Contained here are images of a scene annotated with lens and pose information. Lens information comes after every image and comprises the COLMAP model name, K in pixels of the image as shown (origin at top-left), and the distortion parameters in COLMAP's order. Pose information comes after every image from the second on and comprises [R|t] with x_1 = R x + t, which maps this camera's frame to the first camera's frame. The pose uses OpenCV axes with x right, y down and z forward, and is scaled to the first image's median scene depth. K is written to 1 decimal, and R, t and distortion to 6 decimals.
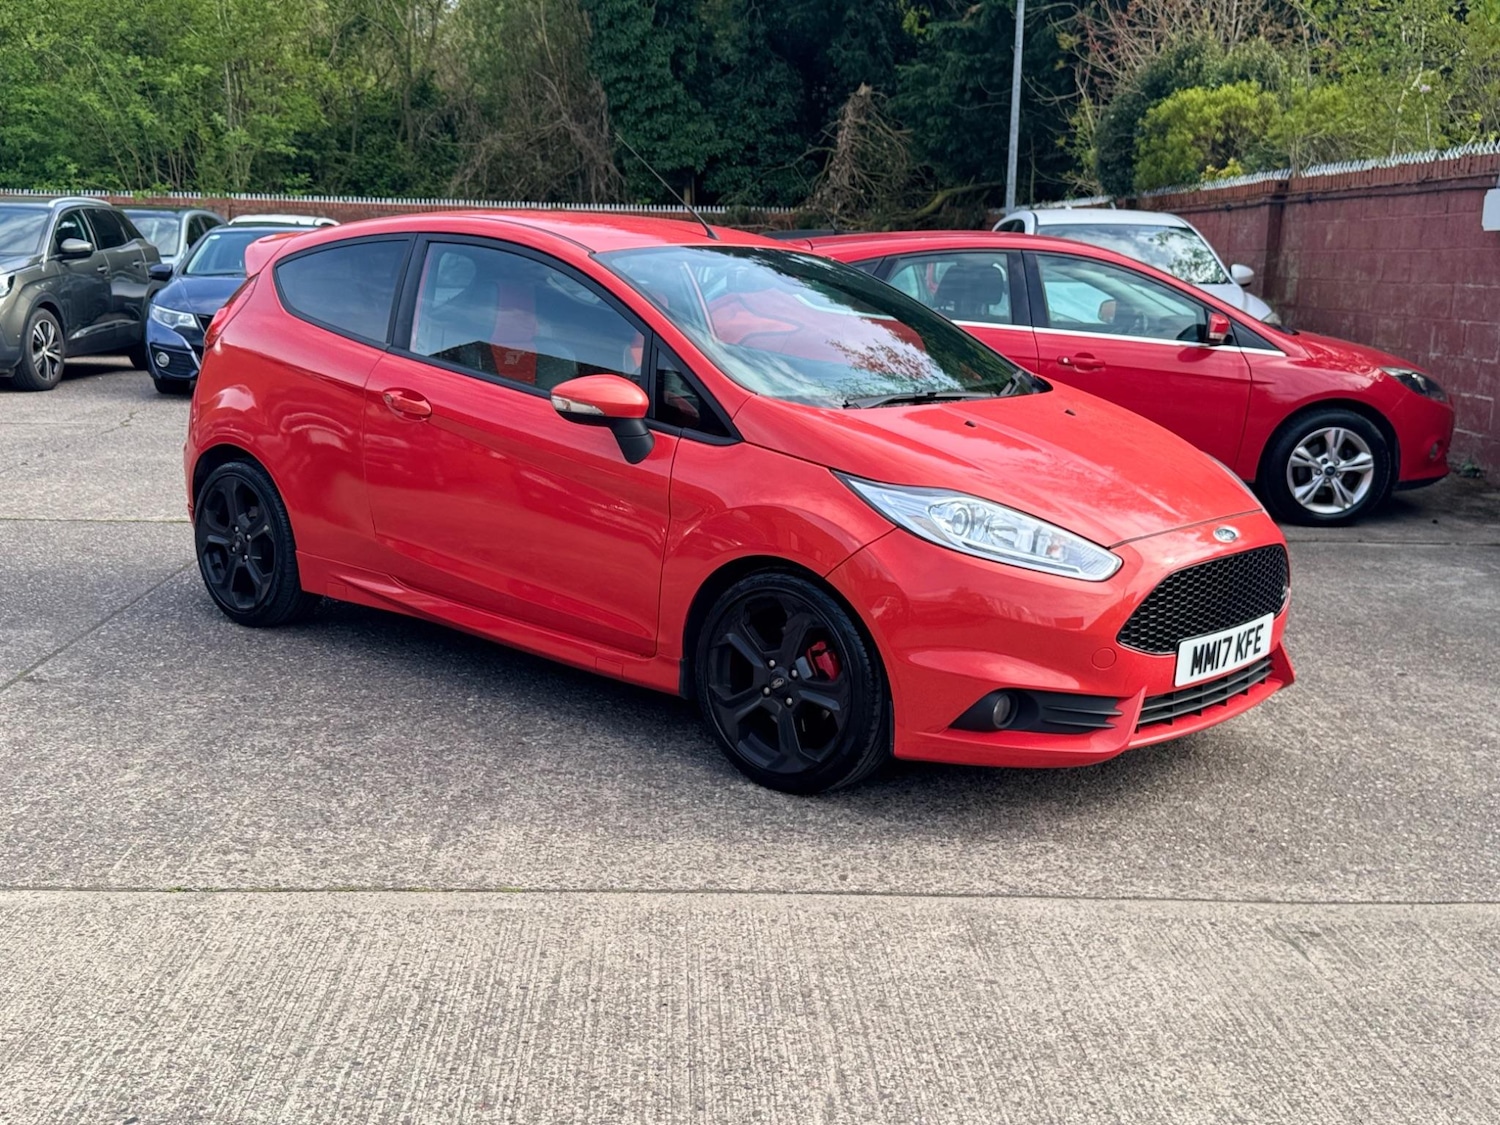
lens RADIAL K [[1691.3, 0, 744.5], [0, 1691.3, 622.3], [0, 0, 1]] dist [0.138763, -0.406759]
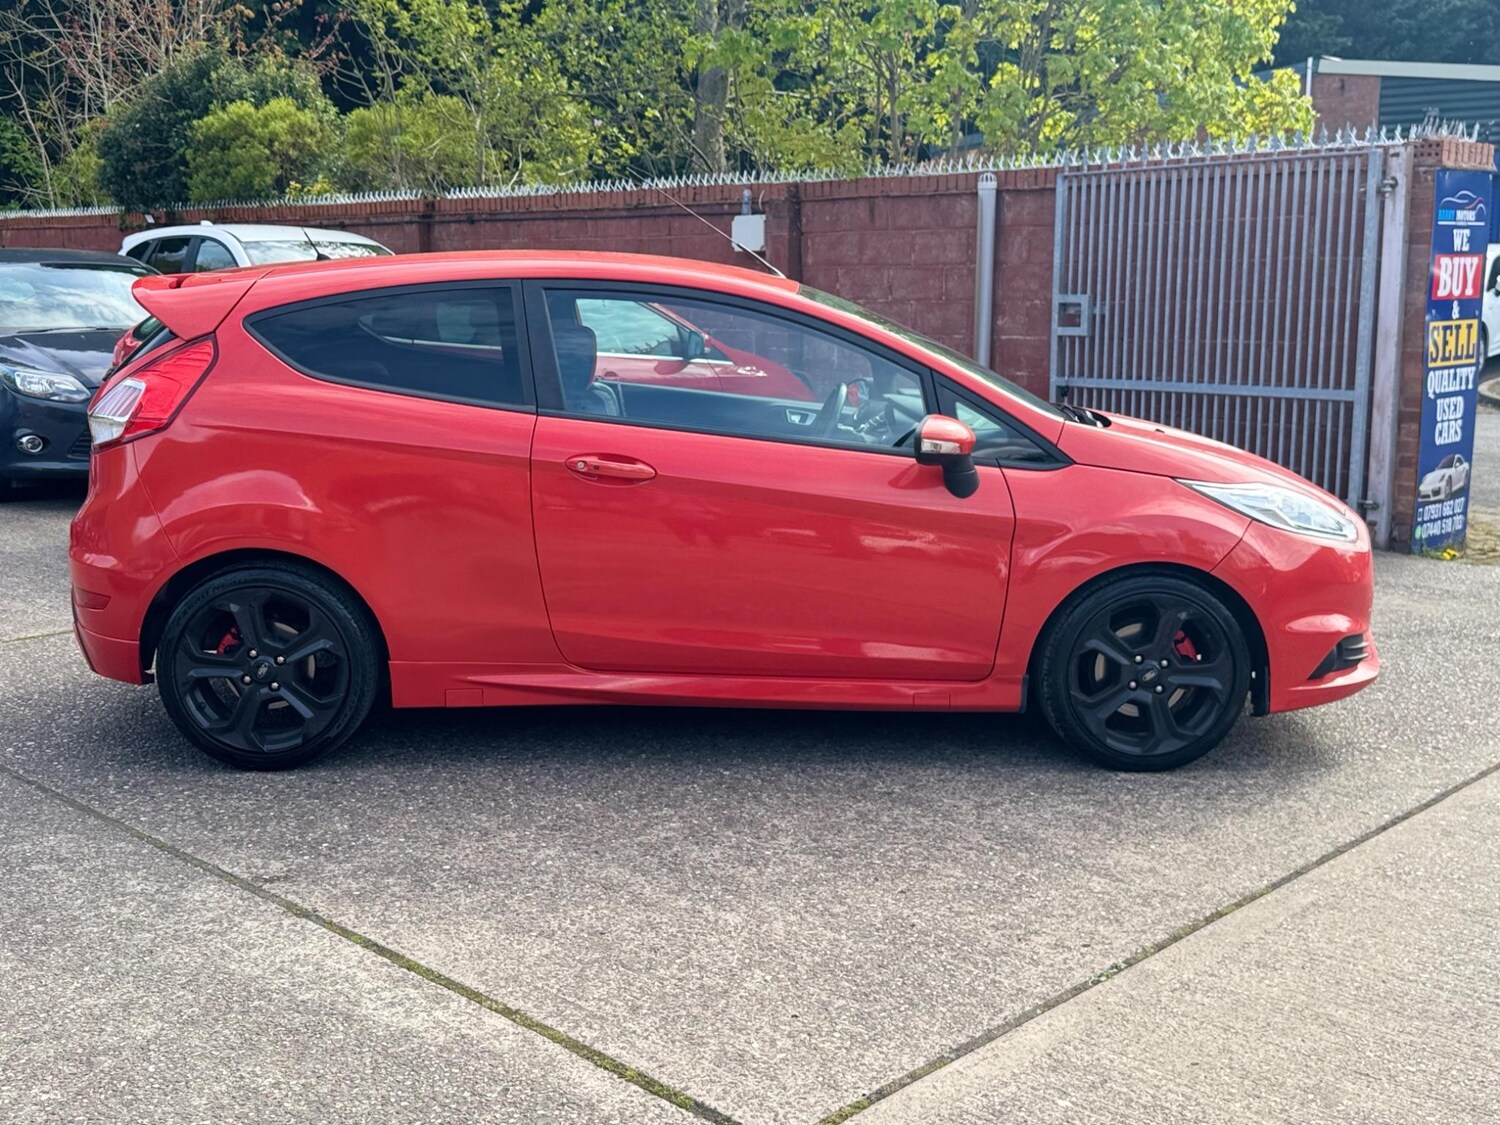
lens RADIAL K [[1721.4, 0, 750.0], [0, 1721.4, 562.5], [0, 0, 1]] dist [0.215431, -0.528240]
pose [[0.712217, -0.134542, 0.688945, -0.935958], [0.161263, 0.986570, 0.025953, -0.108204], [-0.683185, 0.092617, 0.724348, 0.341230]]
